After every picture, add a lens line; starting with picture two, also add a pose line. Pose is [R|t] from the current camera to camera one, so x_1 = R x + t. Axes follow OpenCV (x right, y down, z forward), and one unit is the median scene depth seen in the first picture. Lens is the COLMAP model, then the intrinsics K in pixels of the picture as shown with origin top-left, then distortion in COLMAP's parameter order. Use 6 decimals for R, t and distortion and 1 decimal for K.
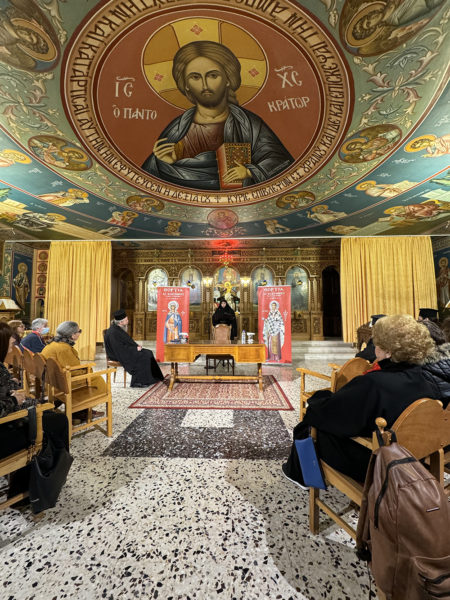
lens RADIAL K [[239.2, 0, 225.0], [0, 239.2, 300.0], [0, 0, 1]] dist [-0.000462, -0.000093]
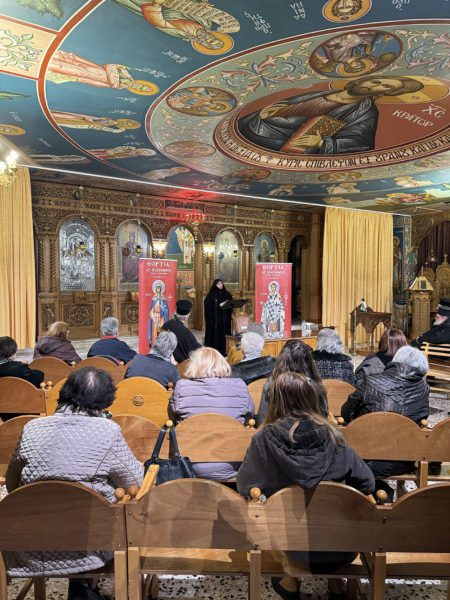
lens RADIAL K [[424.8, 0, 225.0], [0, 424.8, 300.0], [0, 0, 1]] dist [0.218612, -0.466555]
pose [[0.828510, -0.019443, 0.559636, -1.214729], [-0.042234, 0.994381, 0.097071, -0.108709], [-0.558379, -0.104060, 0.823034, -0.201810]]
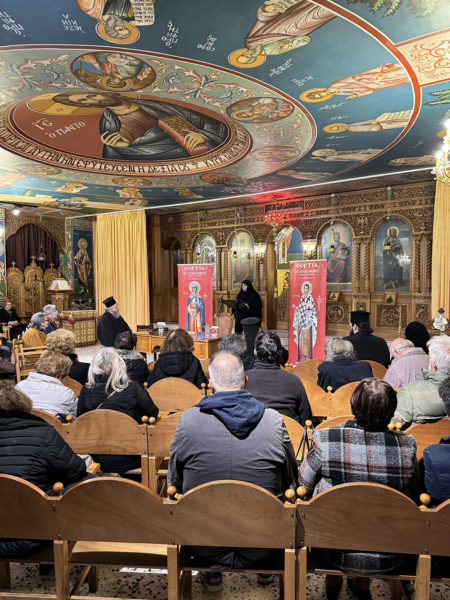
lens RADIAL K [[423.9, 0, 225.0], [0, 423.9, 300.0], [0, 0, 1]] dist [0.044663, -0.000982]
pose [[0.847631, 0.022600, -0.530105, 1.063751], [0.037971, 0.993947, 0.103091, -0.128964], [0.529226, -0.107512, 0.841642, -0.304077]]
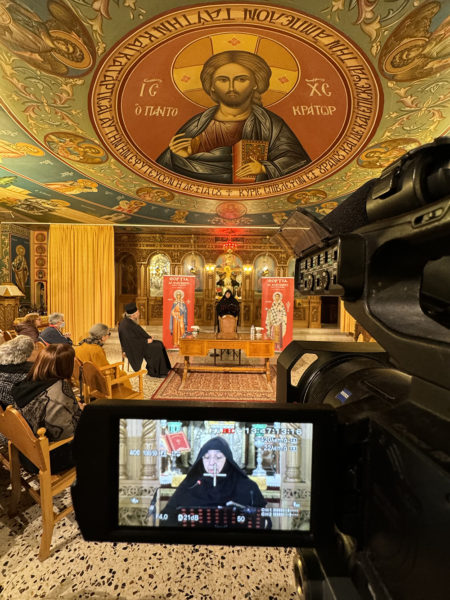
lens RADIAL K [[241.4, 0, 225.0], [0, 241.4, 300.0], [0, 0, 1]] dist [-0.002117, -0.000188]
pose [[0.999130, 0.018227, 0.037516, -0.095656], [-0.021832, 0.994942, 0.098051, -0.094510], [-0.035539, -0.098784, 0.994474, -0.046772]]
